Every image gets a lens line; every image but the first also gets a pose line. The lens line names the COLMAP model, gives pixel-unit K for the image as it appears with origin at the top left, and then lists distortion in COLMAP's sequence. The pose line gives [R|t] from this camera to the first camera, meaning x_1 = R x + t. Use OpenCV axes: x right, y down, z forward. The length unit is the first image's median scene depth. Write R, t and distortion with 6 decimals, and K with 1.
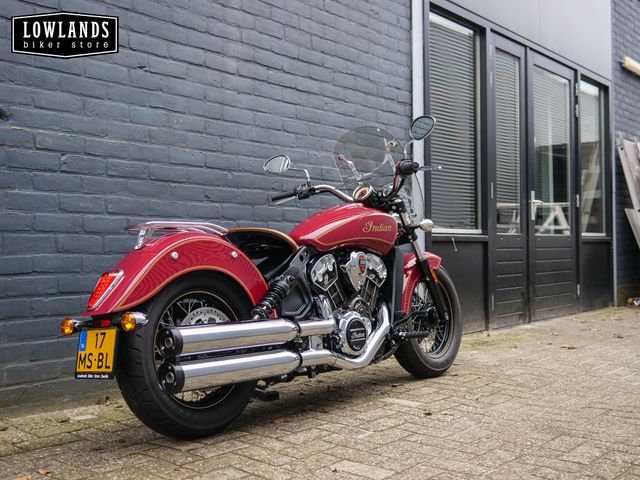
lens RADIAL K [[736.1, 0, 320.0], [0, 736.1, 240.0], [0, 0, 1]] dist [-0.013437, 0.028363]
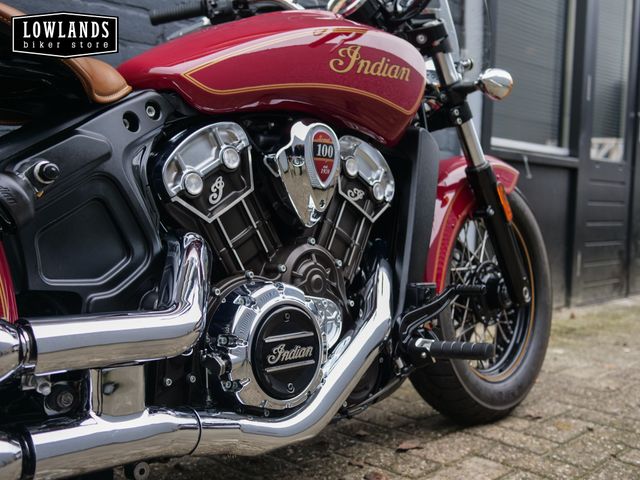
lens RADIAL K [[736.1, 0, 320.0], [0, 736.1, 240.0], [0, 0, 1]] dist [-0.013437, 0.028363]
pose [[0.997625, 0.043183, -0.053659, 0.075676], [-0.039307, 0.996681, 0.071287, 0.047556], [0.056559, -0.069009, 0.996011, 0.612484]]
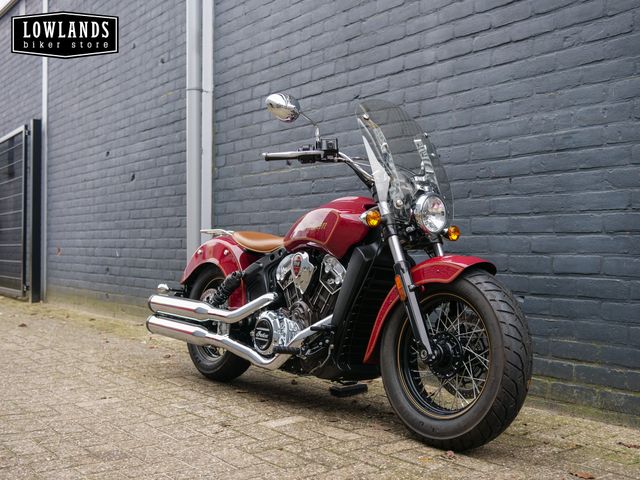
lens RADIAL K [[736.1, 0, 320.0], [0, 736.1, 240.0], [0, 0, 1]] dist [-0.013437, 0.028363]
pose [[-0.220080, -0.006492, -0.975460, 0.943185], [0.008381, 0.999928, -0.008546, 0.008450], [0.975446, -0.010056, -0.220010, 1.205924]]
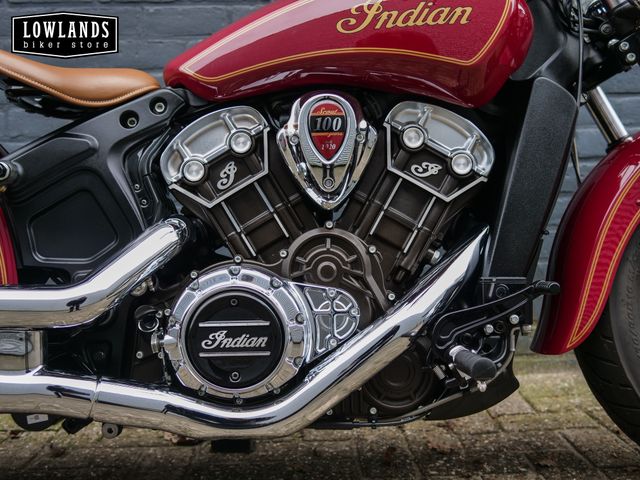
lens RADIAL K [[736.1, 0, 320.0], [0, 736.1, 240.0], [0, 0, 1]] dist [-0.013437, 0.028363]
pose [[0.663450, 0.044527, -0.746894, 0.299832], [0.028830, 0.995965, 0.084985, 0.052839], [0.747665, -0.077916, 0.659490, 0.754669]]
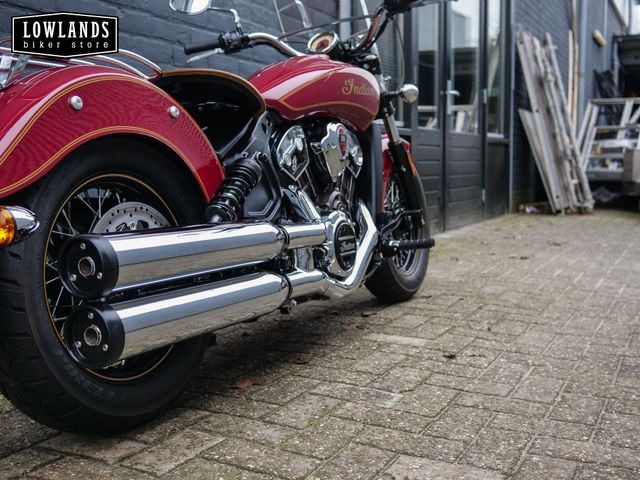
lens RADIAL K [[736.1, 0, 320.0], [0, 736.1, 240.0], [0, 0, 1]] dist [-0.013437, 0.028363]
pose [[0.974253, -0.025118, 0.224054, -0.112911], [0.000032, 0.993790, 0.111273, 0.046184], [-0.225458, -0.108401, 0.968203, 0.336261]]
